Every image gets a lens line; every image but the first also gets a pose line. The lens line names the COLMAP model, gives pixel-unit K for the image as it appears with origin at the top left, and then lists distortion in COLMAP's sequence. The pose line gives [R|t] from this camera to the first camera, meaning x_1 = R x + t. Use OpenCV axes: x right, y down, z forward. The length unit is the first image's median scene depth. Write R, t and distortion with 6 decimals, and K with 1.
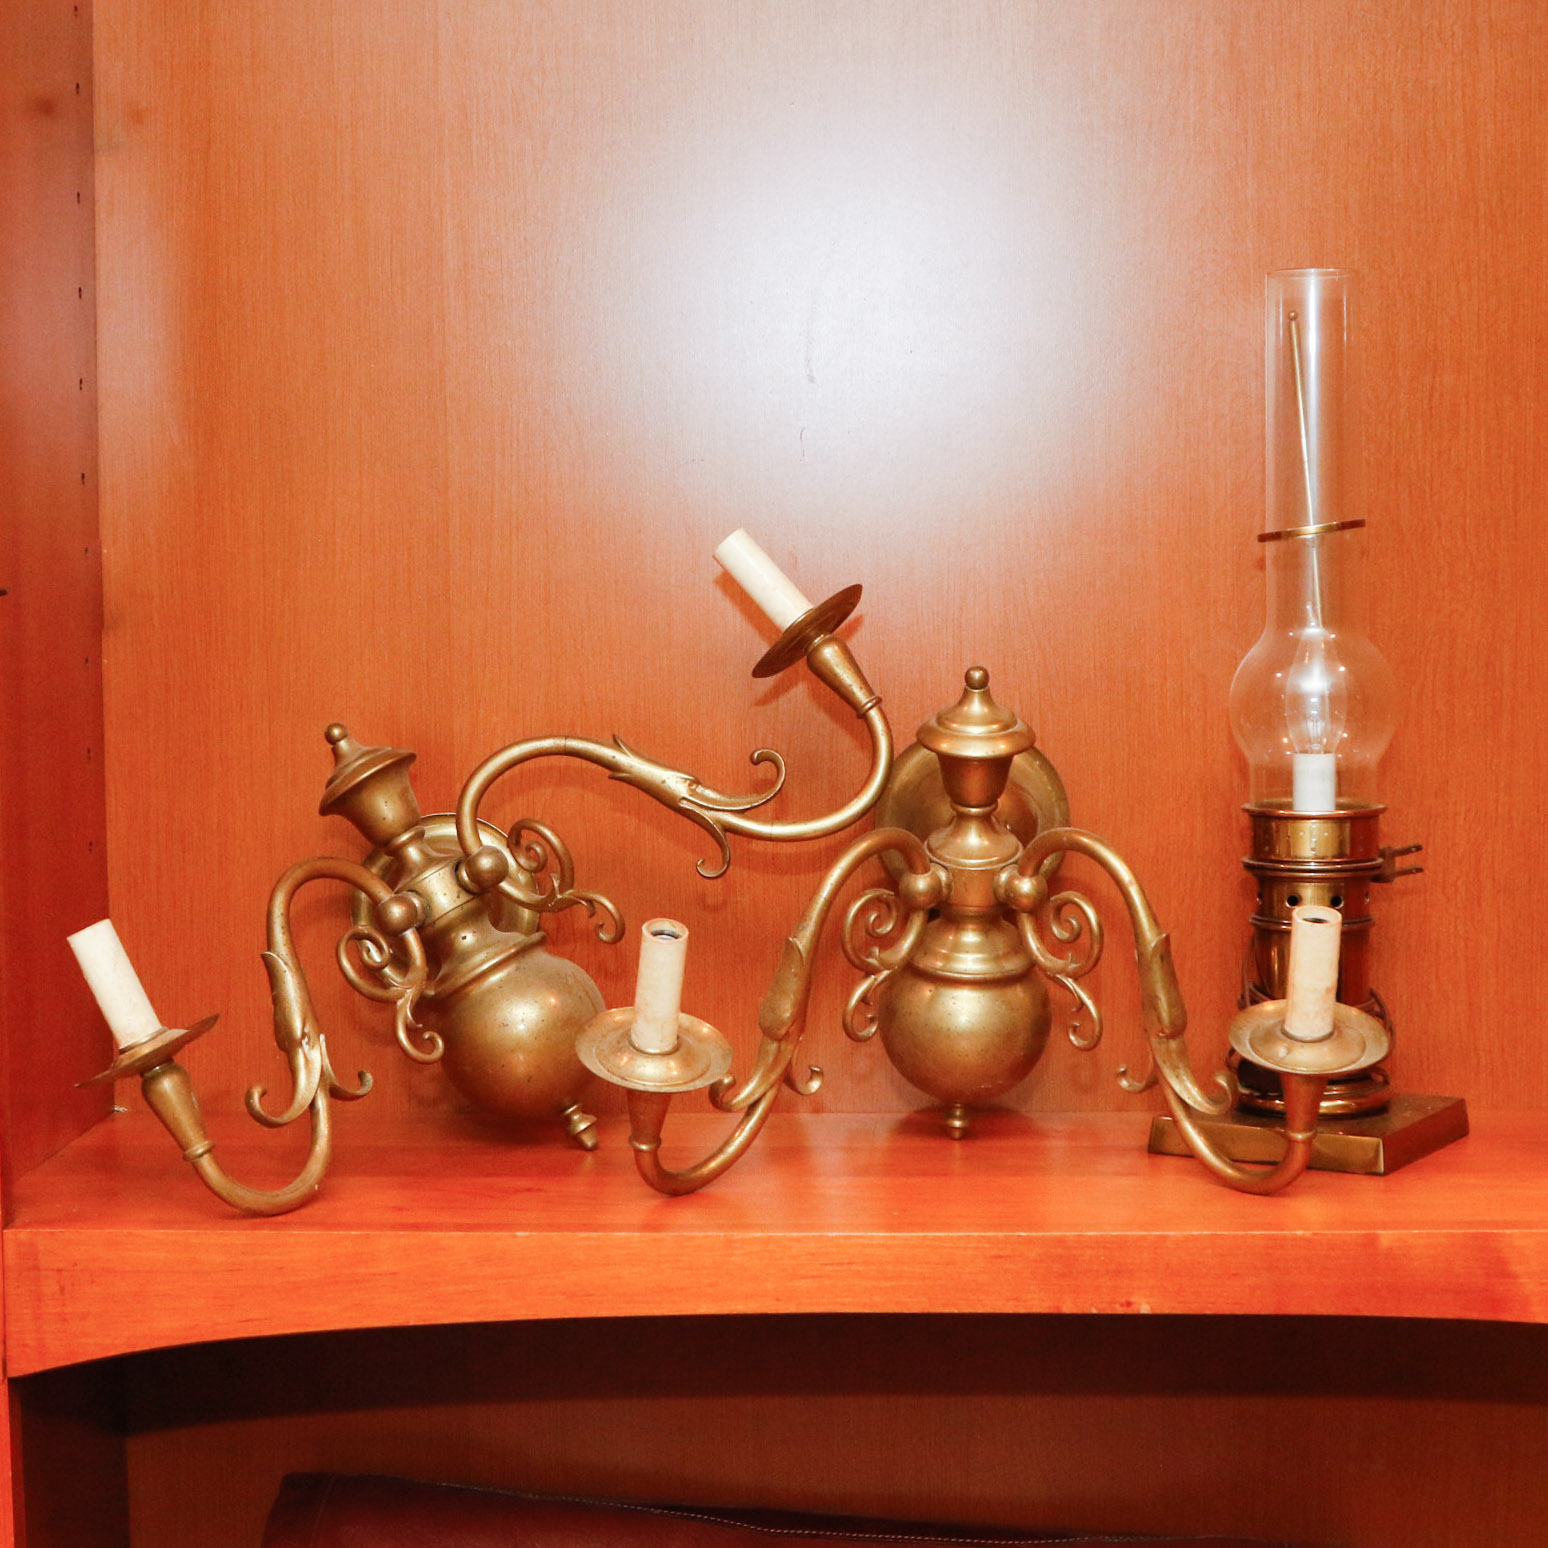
lens RADIAL K [[2984.9, 0, 774.0], [0, 2984.9, 774.0], [0, 0, 1]] dist [-0.120469, 0.004700]
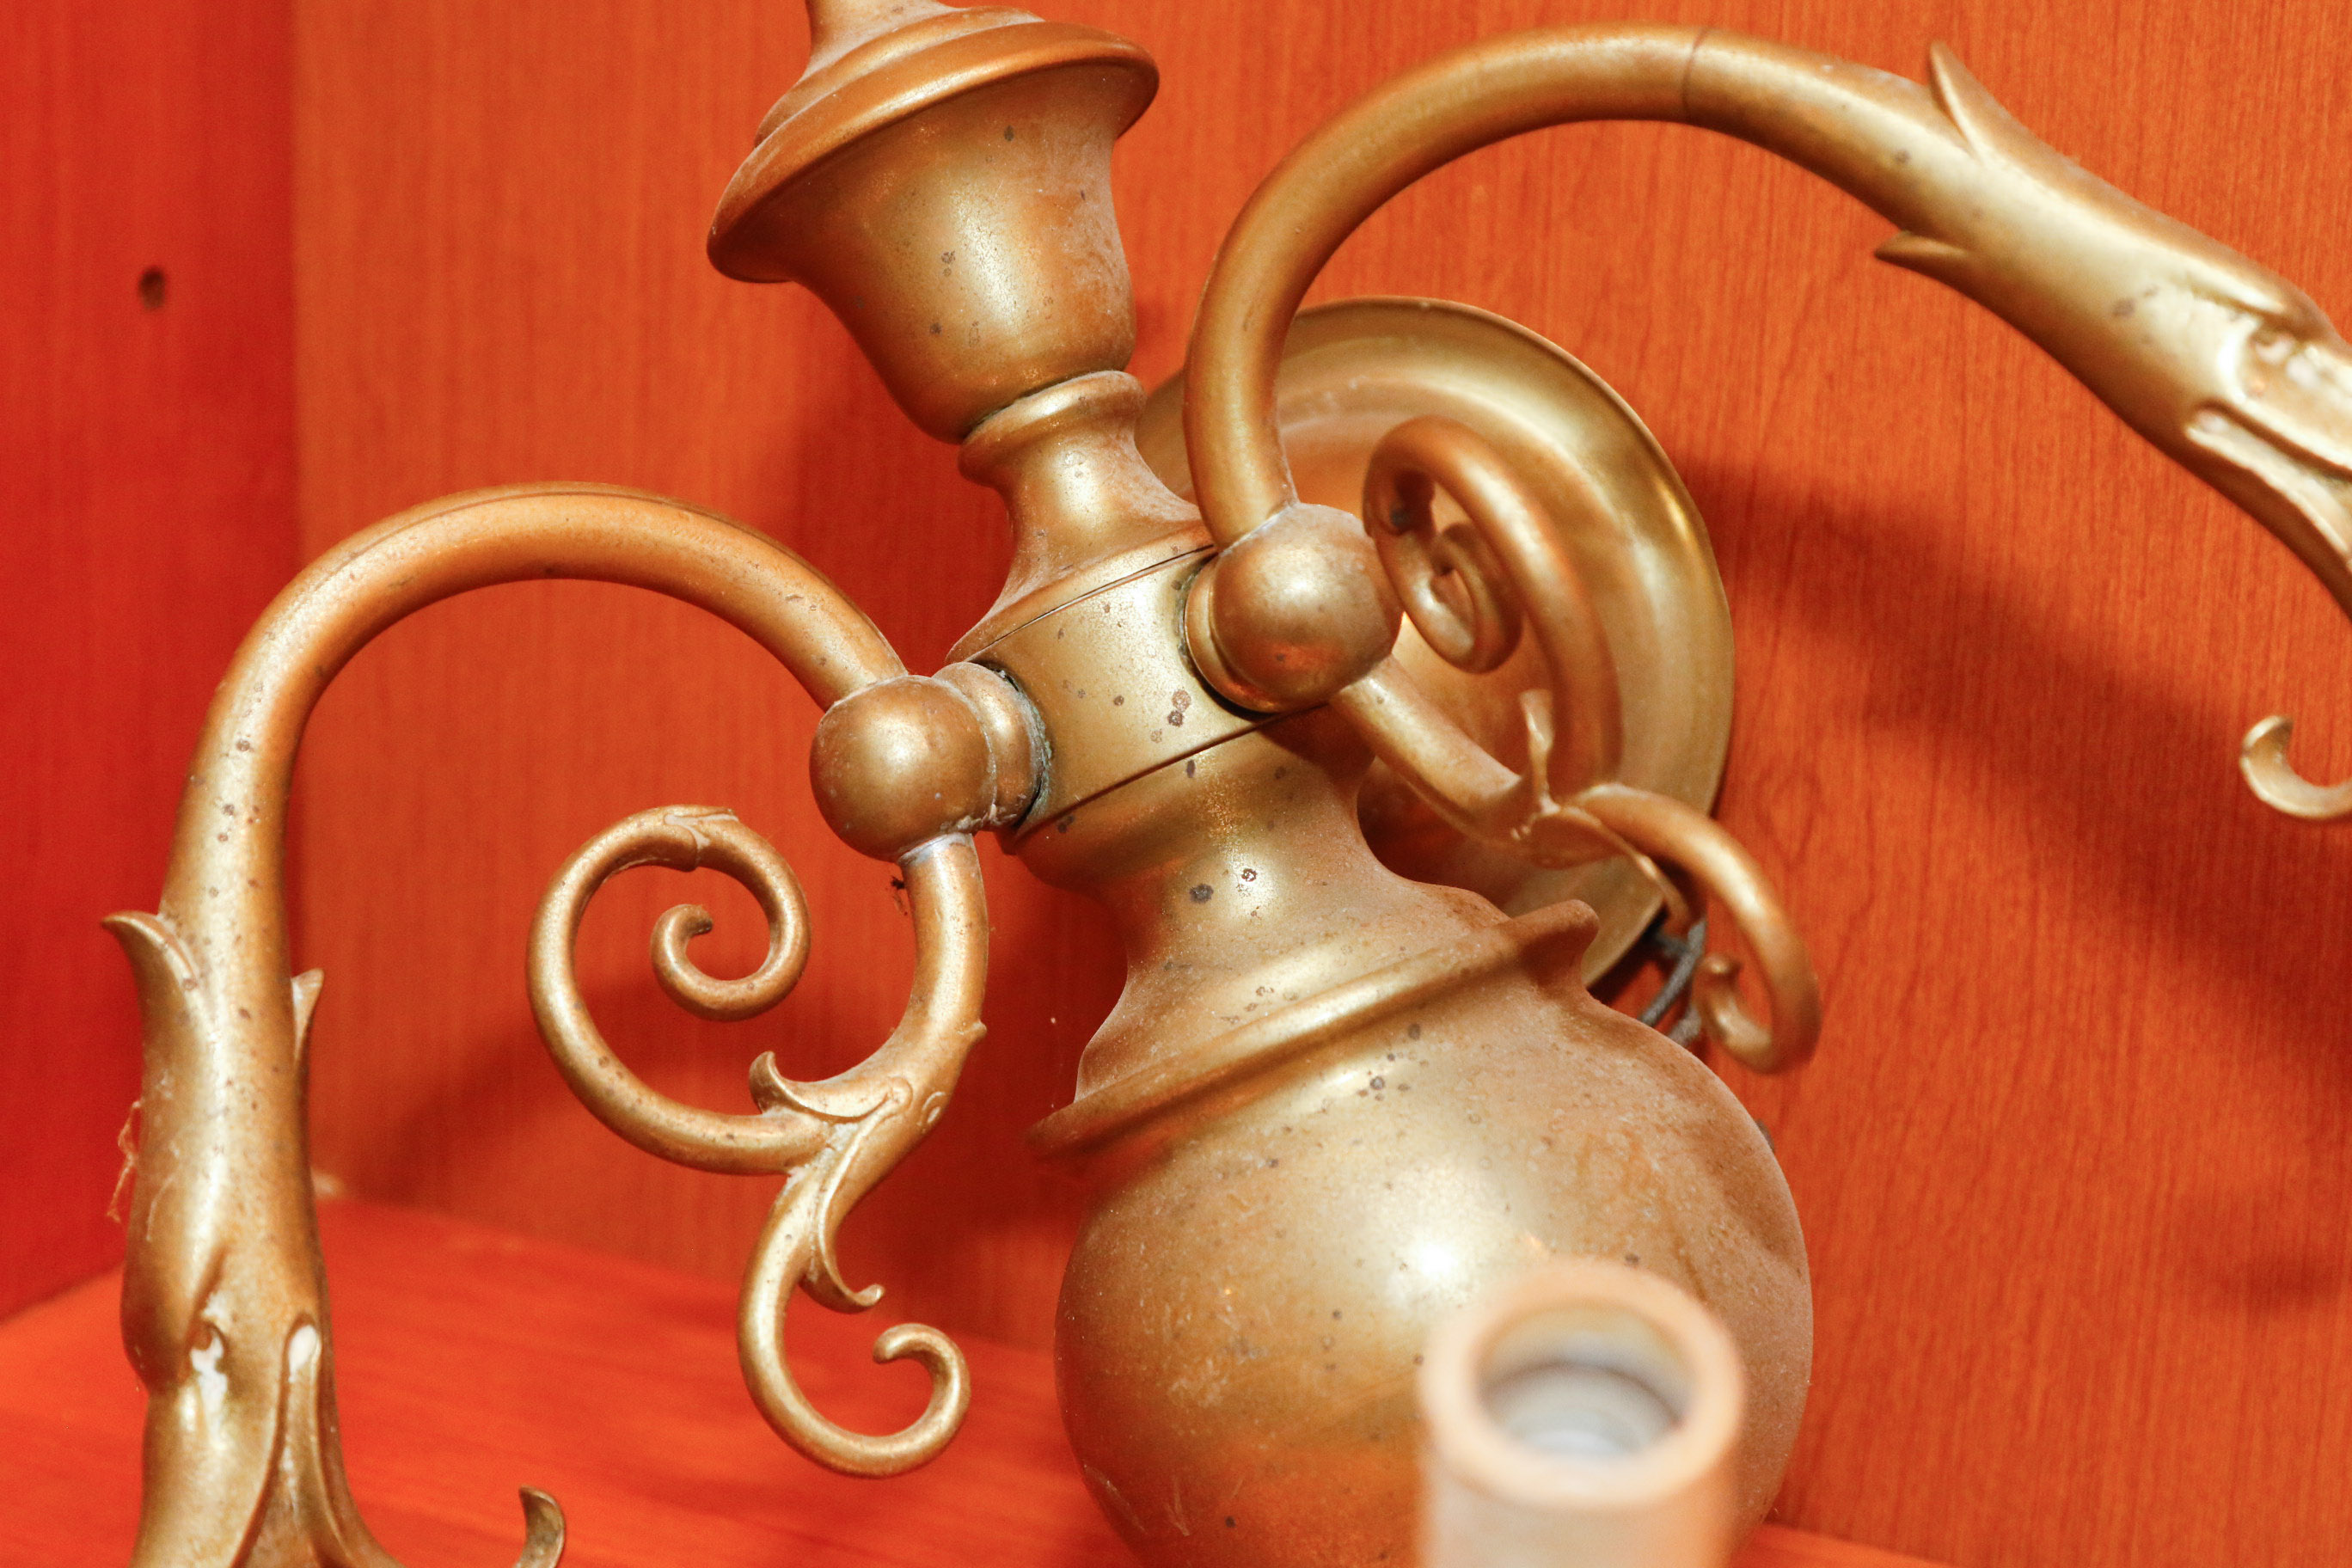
lens RADIAL K [[4581.4, 0, 1176.0], [0, 4581.4, 784.0], [0, 0, 1]] dist [0.032620, 0.118643]
pose [[0.908495, 0.149607, -0.390197, 0.029270], [-0.081100, 0.979088, 0.186572, -0.018252], [0.409950, -0.137855, 0.901630, 0.694067]]
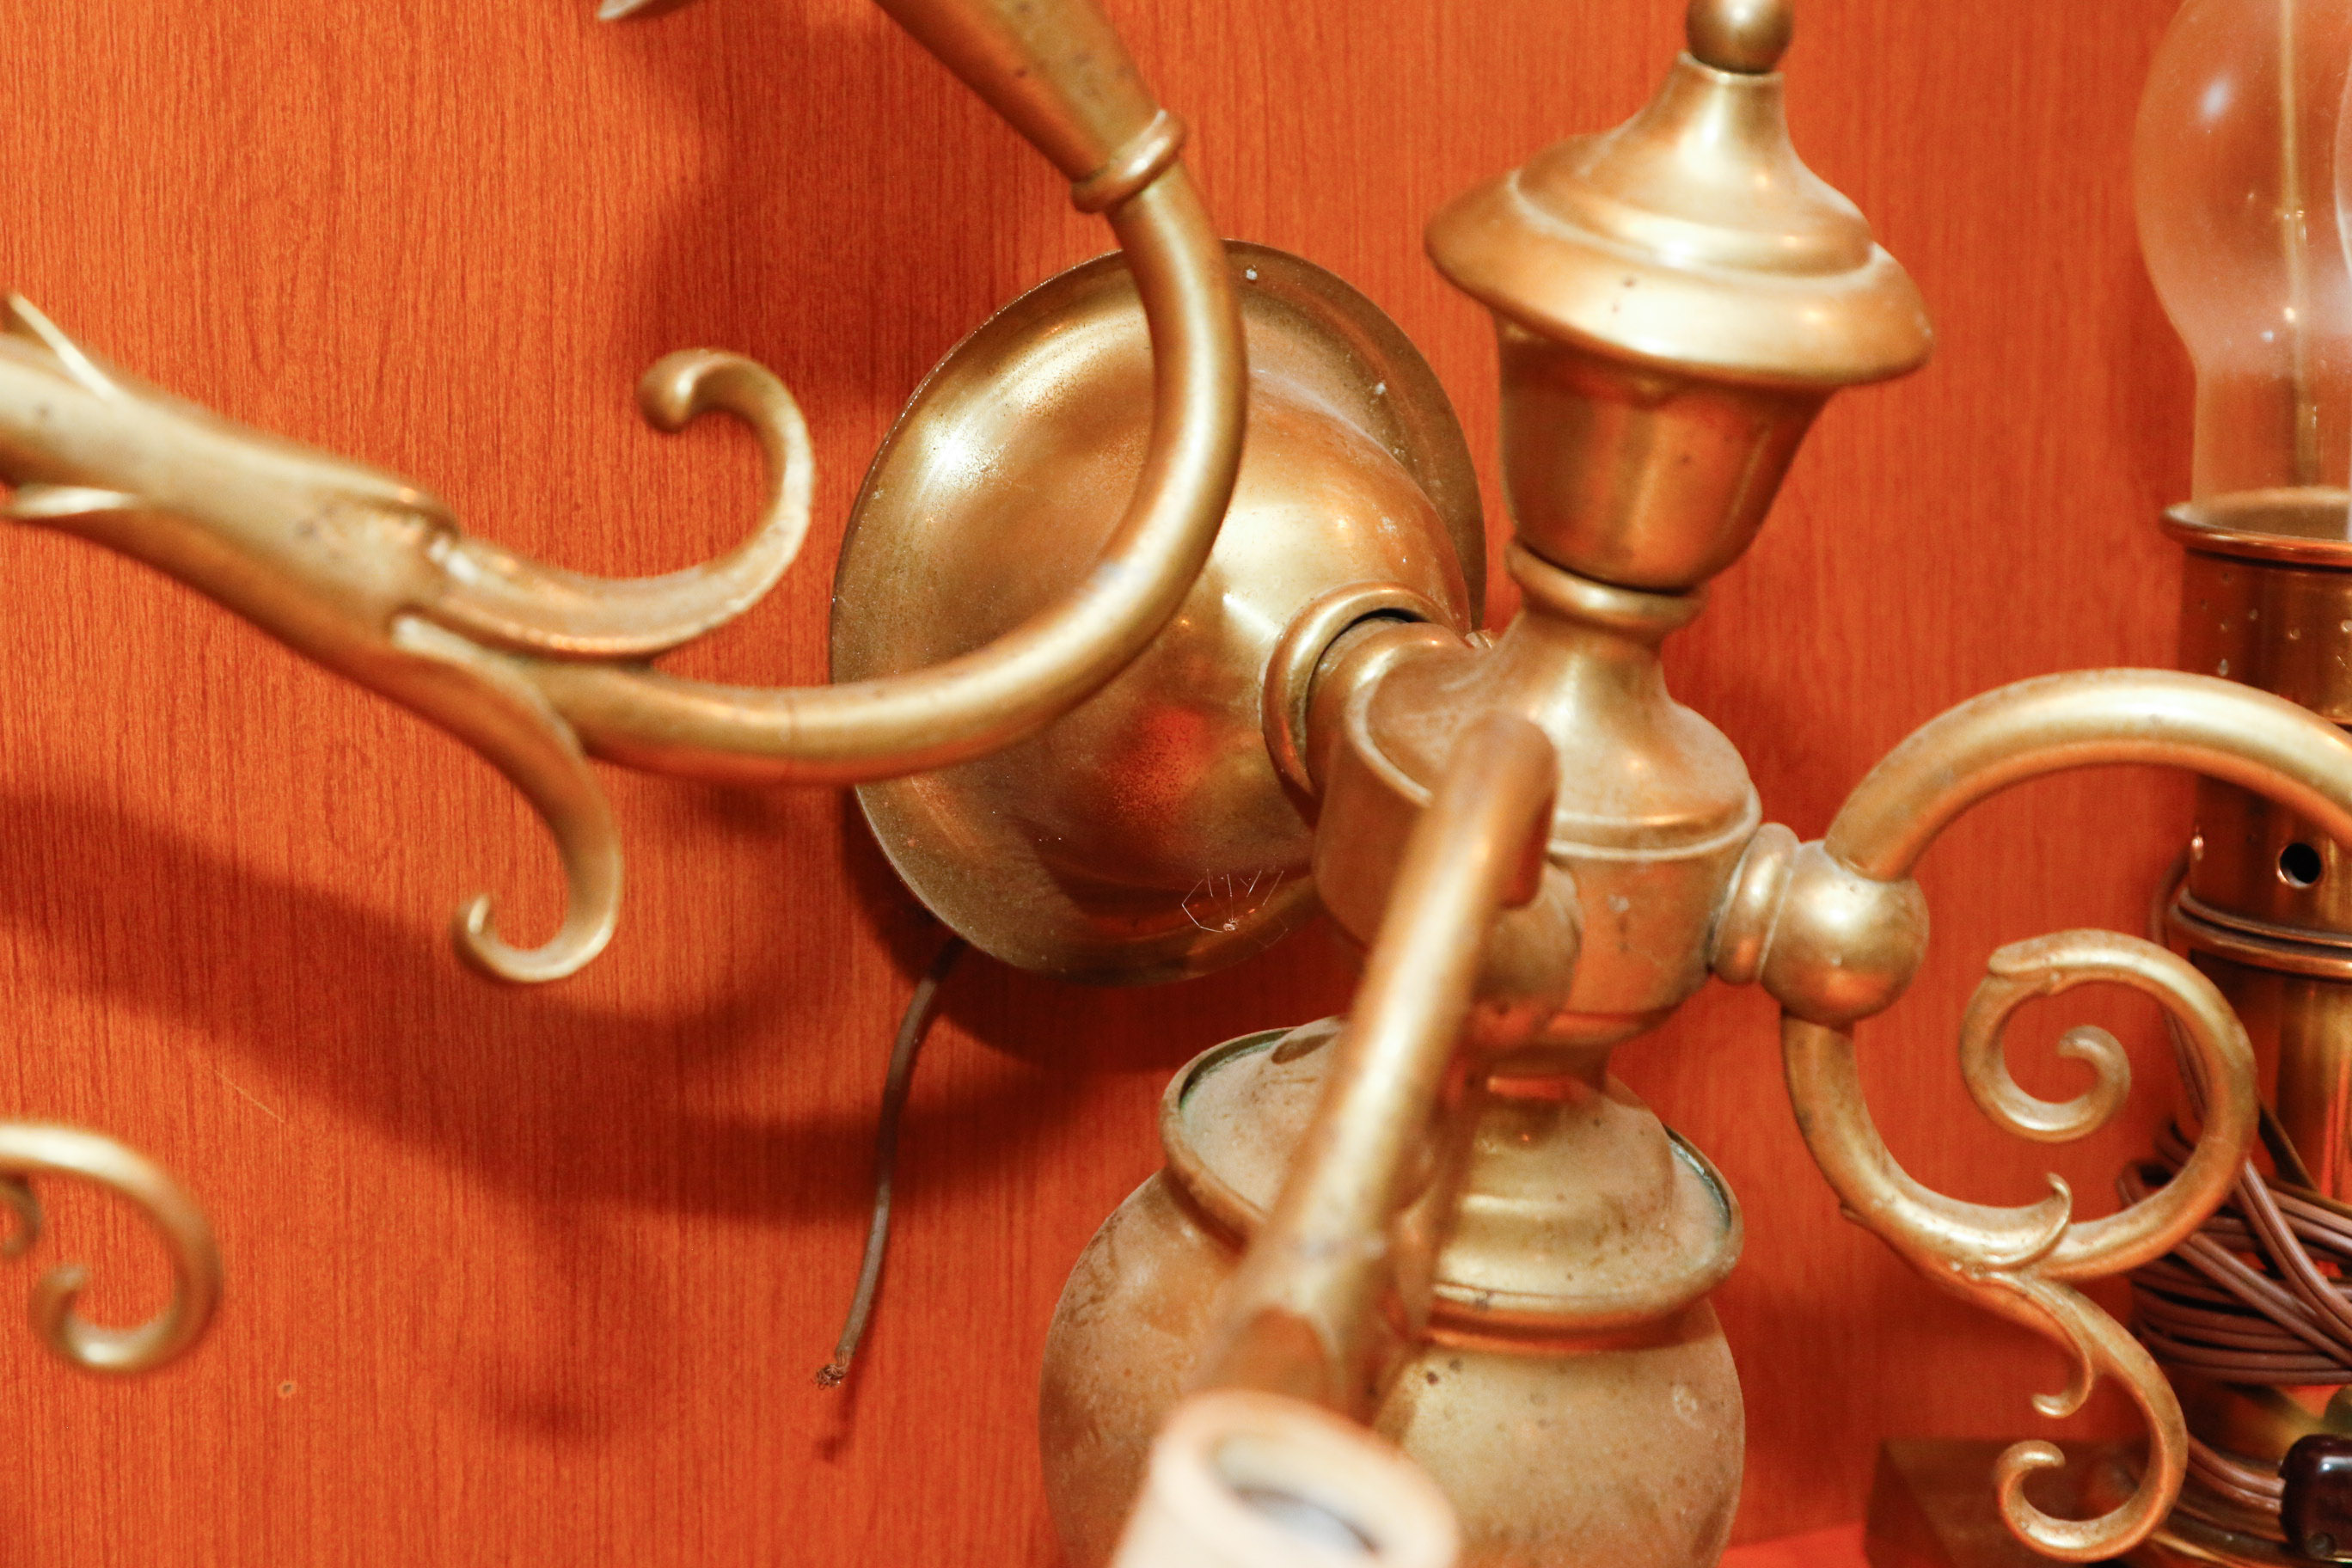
lens RADIAL K [[4581.4, 0, 1176.0], [0, 4581.4, 784.0], [0, 0, 1]] dist [0.032620, 0.118643]
pose [[0.839087, -0.068684, 0.539644, -0.154649], [0.017084, 0.994835, 0.100055, -0.010192], [-0.543729, -0.074736, 0.835926, 0.709246]]
